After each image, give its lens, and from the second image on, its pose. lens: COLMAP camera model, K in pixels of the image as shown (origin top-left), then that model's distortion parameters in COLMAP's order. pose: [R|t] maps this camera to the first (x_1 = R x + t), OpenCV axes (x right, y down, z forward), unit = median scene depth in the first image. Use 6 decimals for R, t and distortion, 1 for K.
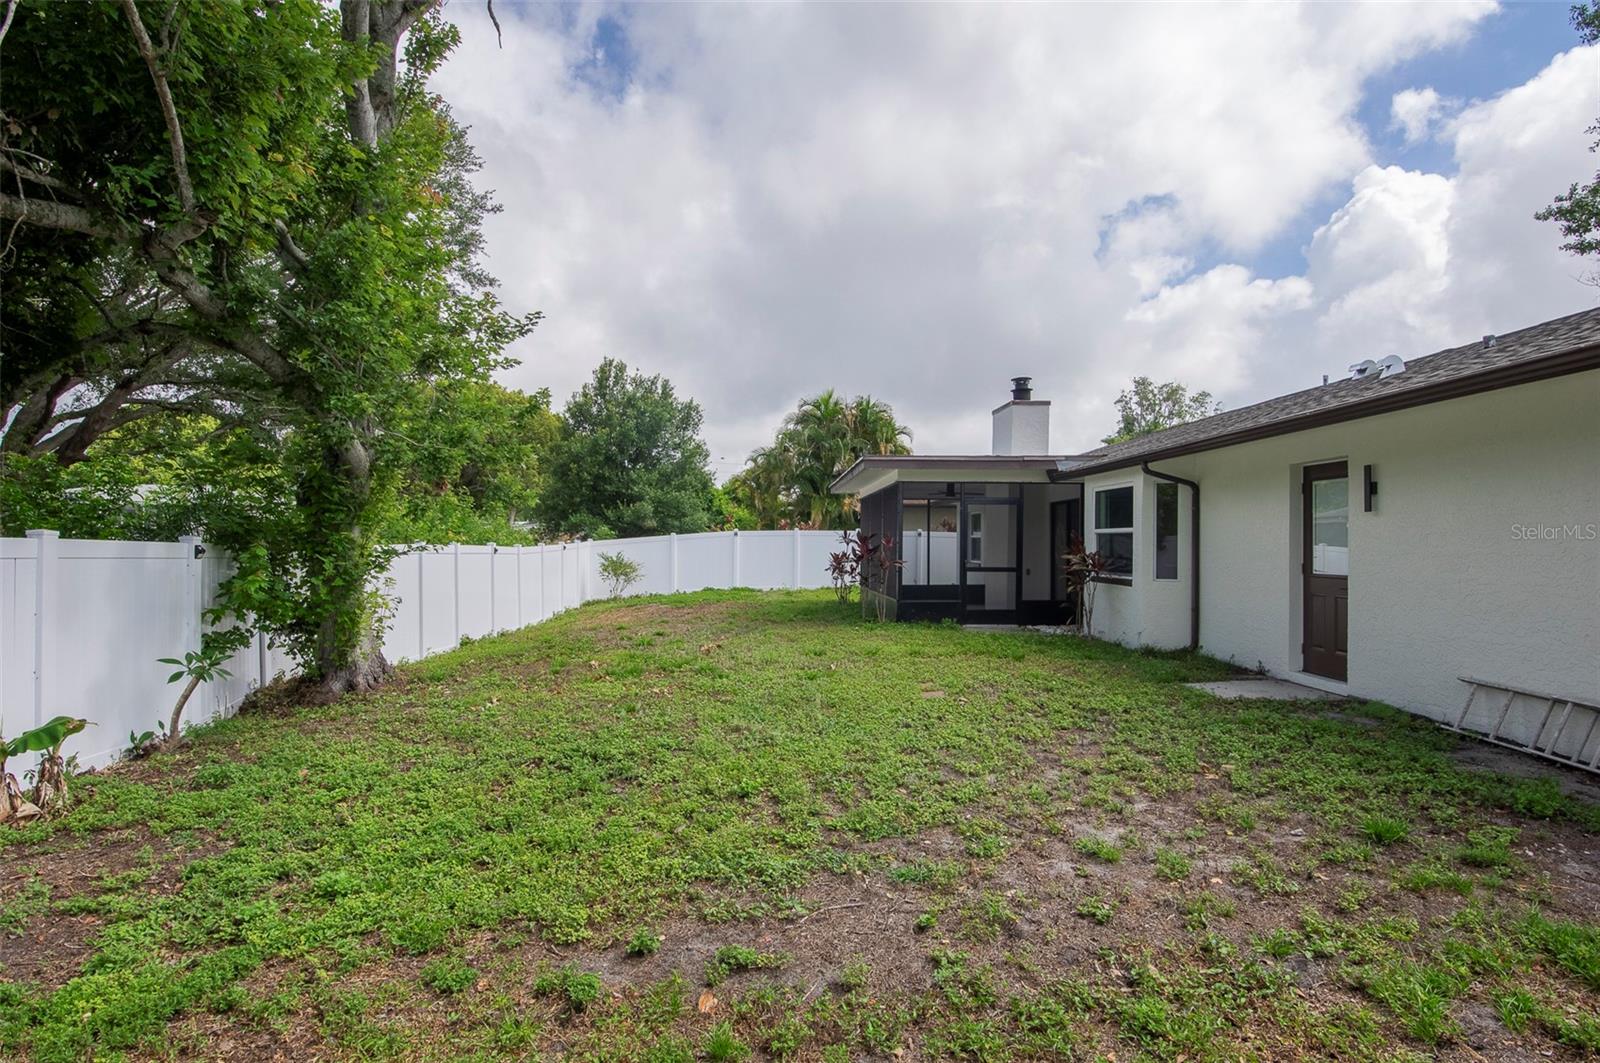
lens RADIAL K [[874.8, 0, 788.3], [0, 874.8, 533.8], [0, 0, 1]] dist [-0.012707, -0.000095]
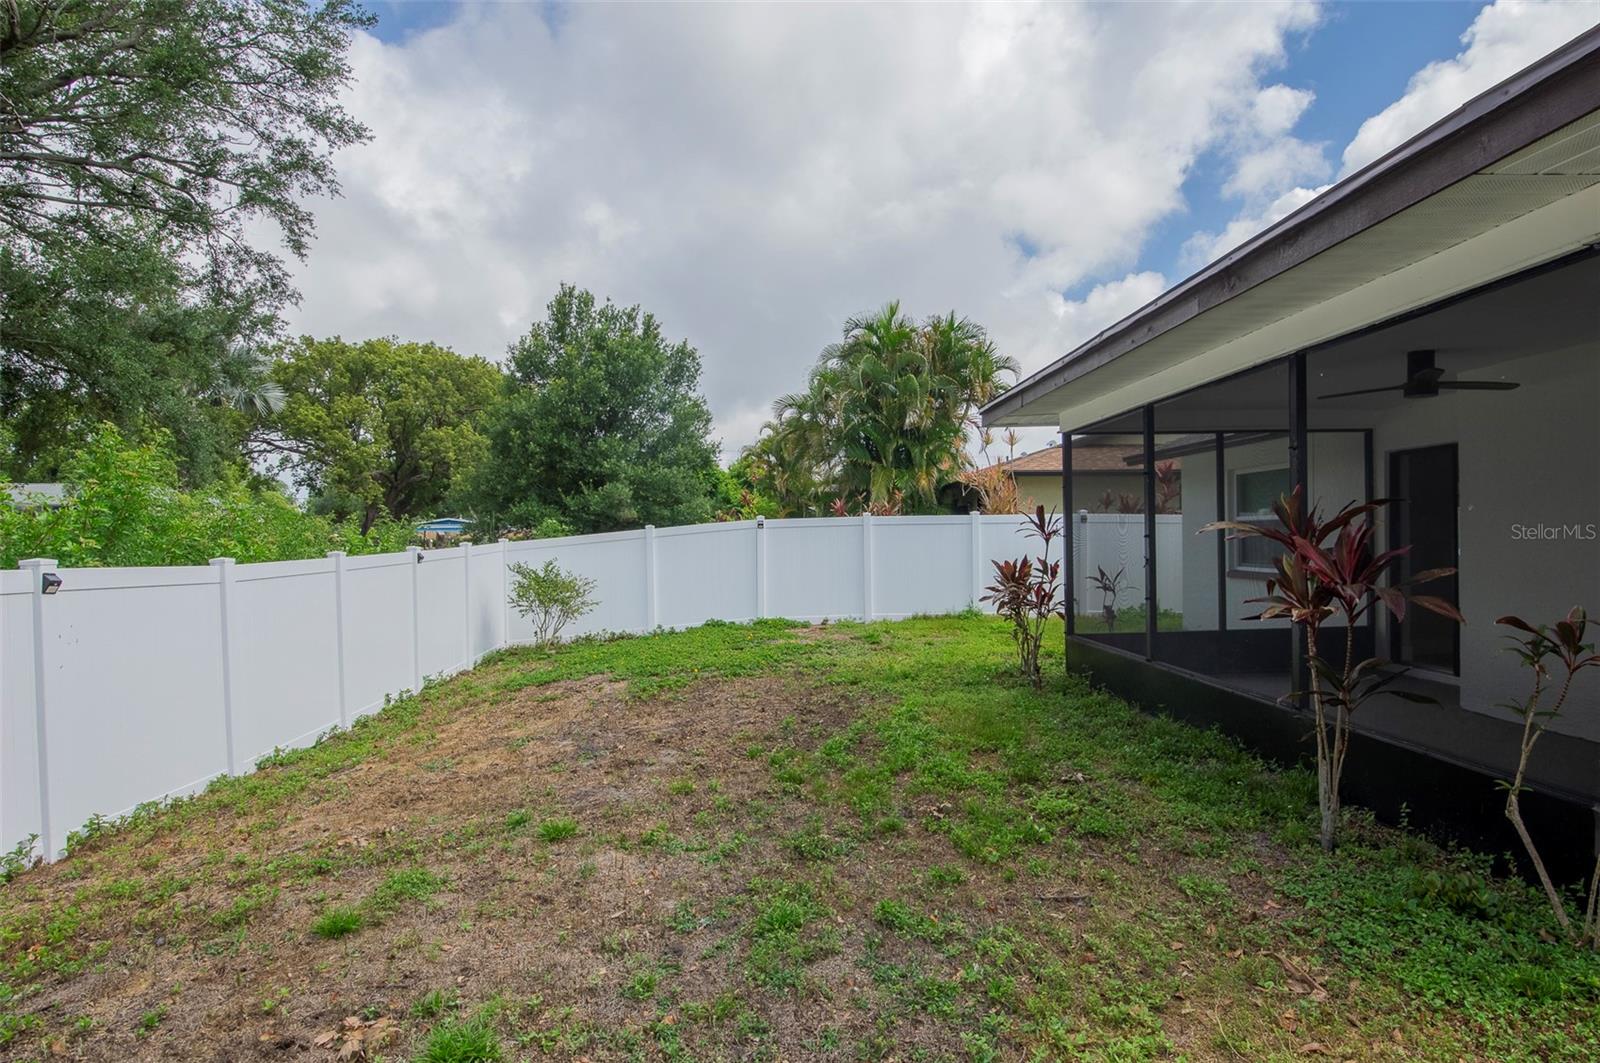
lens RADIAL K [[867.2, 0, 794.9], [0, 867.2, 531.8], [0, 0, 1]] dist [-0.005526, -0.006919]
pose [[0.999774, -0.021010, 0.003272, -0.028028], [0.020994, 0.999767, 0.005042, 0.001830], [-0.003377, -0.004972, 0.999982, 0.310209]]
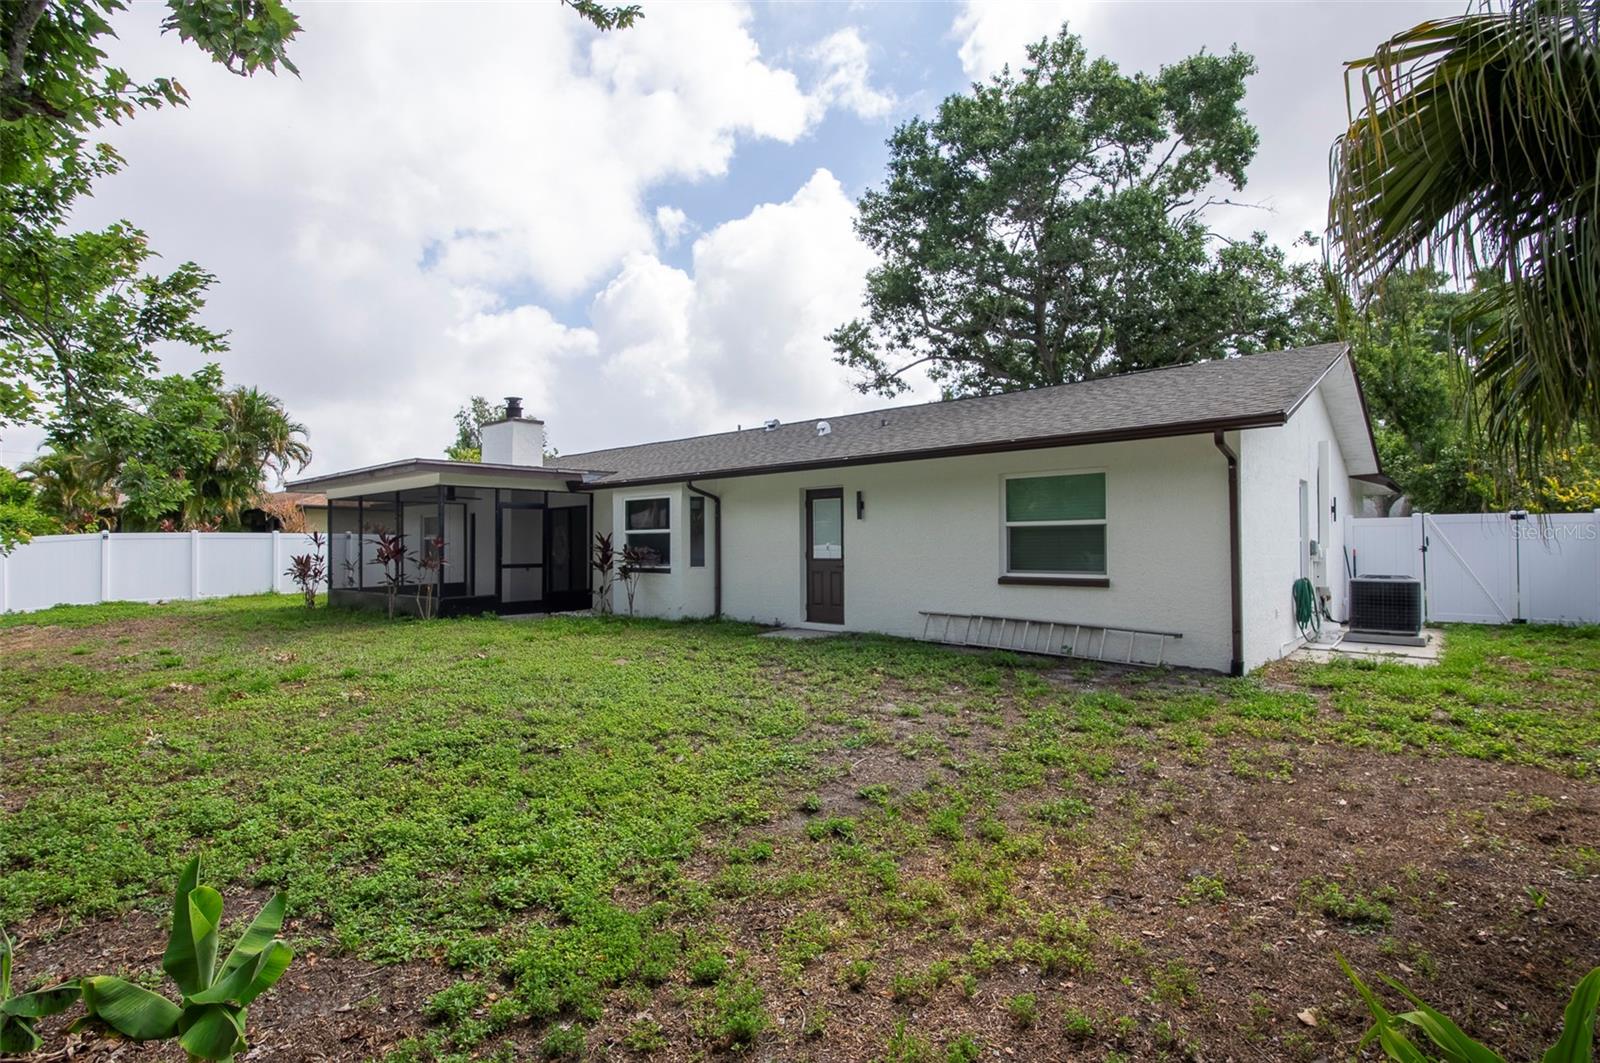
lens RADIAL K [[790.3, 0, 815.9], [0, 790.3, 539.9], [0, 0, 1]] dist [-0.013051, -0.004944]
pose [[0.676241, -0.005828, 0.736657, -0.104436], [0.003273, 0.999983, 0.004907, 0.001276], [-0.736673, -0.000907, 0.676248, 0.007902]]
